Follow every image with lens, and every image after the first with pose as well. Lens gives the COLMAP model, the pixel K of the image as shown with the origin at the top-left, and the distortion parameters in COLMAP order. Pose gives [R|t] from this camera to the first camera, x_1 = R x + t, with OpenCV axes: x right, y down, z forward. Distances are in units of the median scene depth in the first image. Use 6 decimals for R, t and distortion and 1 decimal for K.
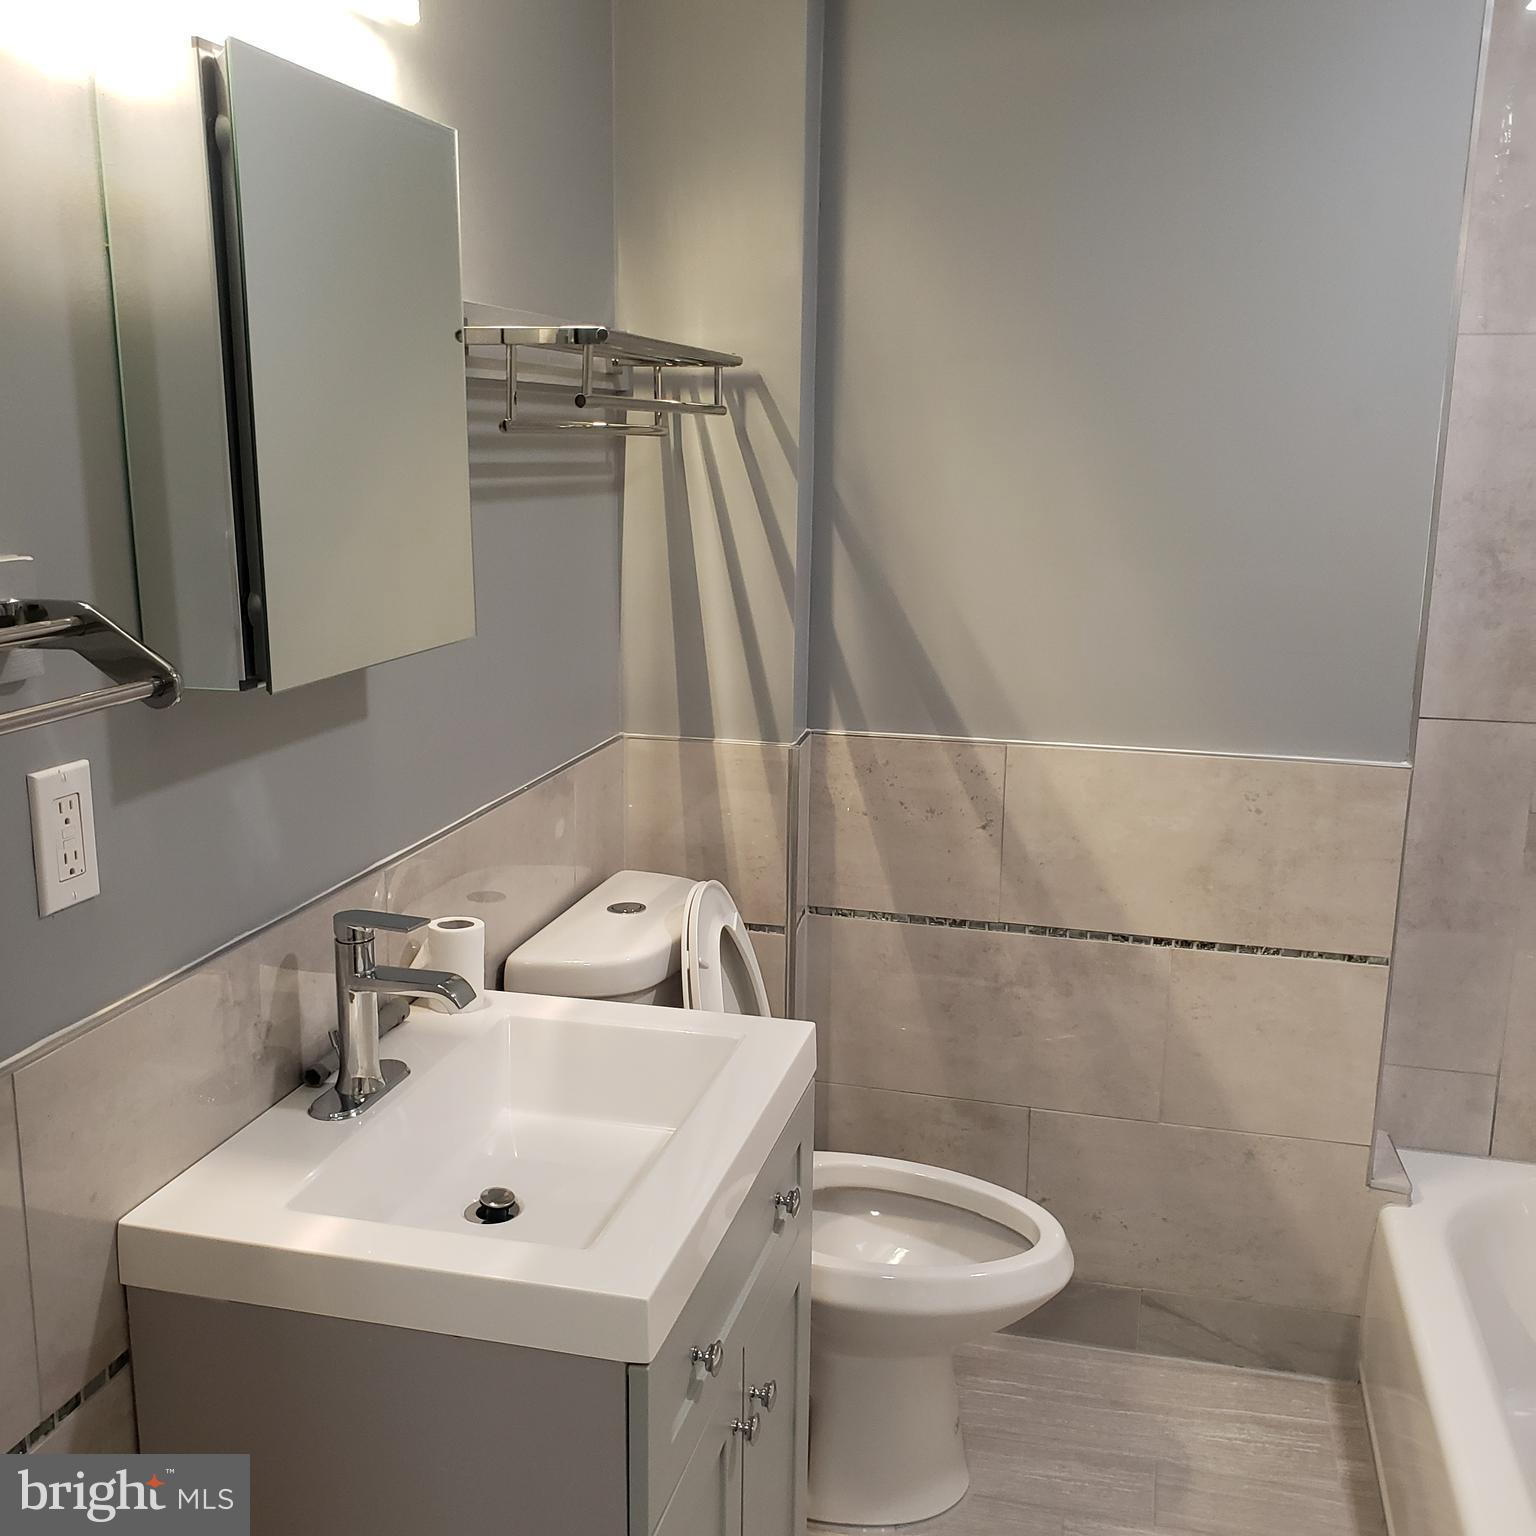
lens RADIAL K [[1592.8, 0, 792.6], [0, 1592.8, 826.4], [0, 0, 1]] dist [0.139840, -0.263479]
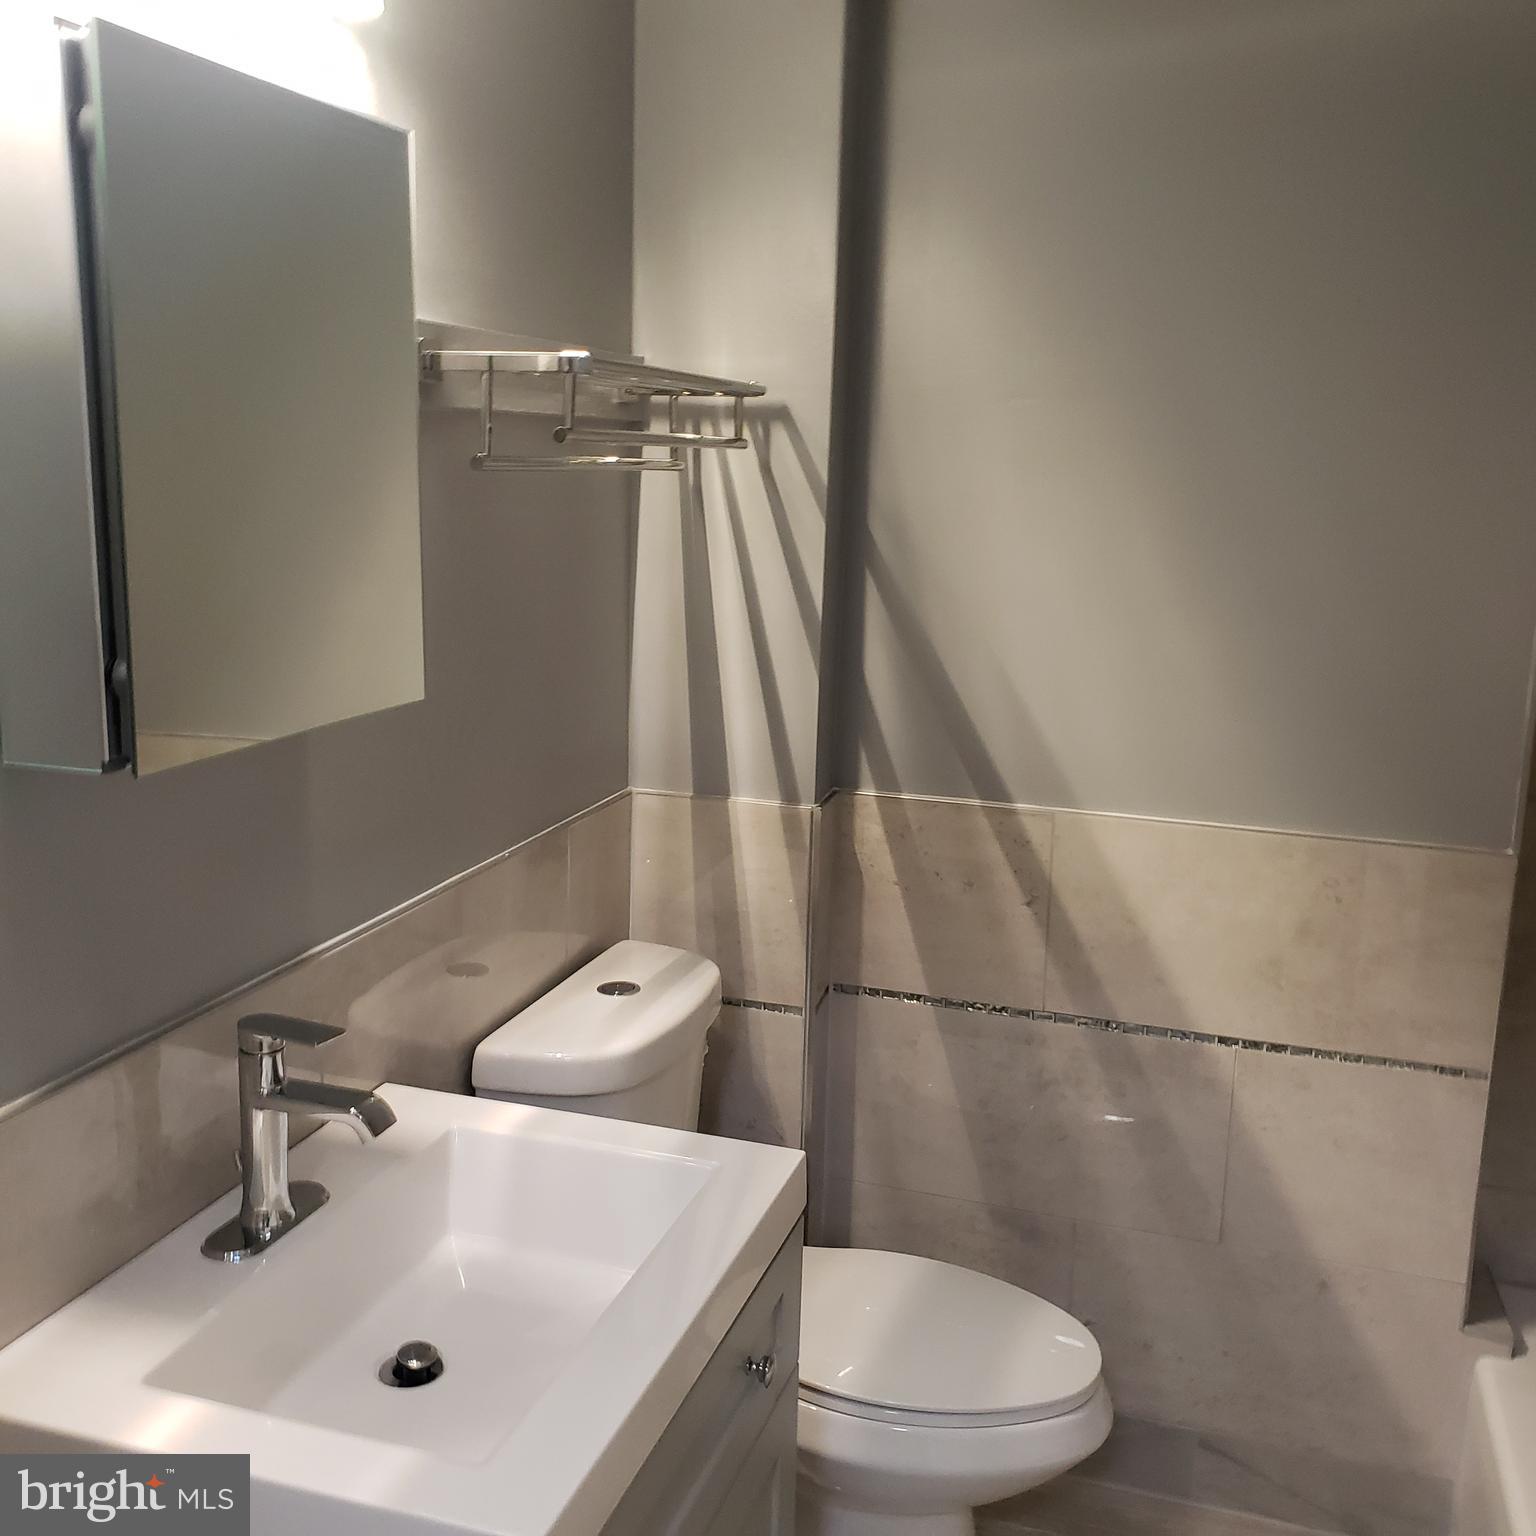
lens RADIAL K [[1596.7, 0, 776.1], [0, 1596.7, 768.9], [0, 0, 1]] dist [0.022972, 0.001171]
pose [[0.997512, 0.024425, -0.066130, 0.037534], [-0.027479, 0.998578, -0.045672, -0.031605], [0.064921, 0.047376, 0.996765, 0.098884]]
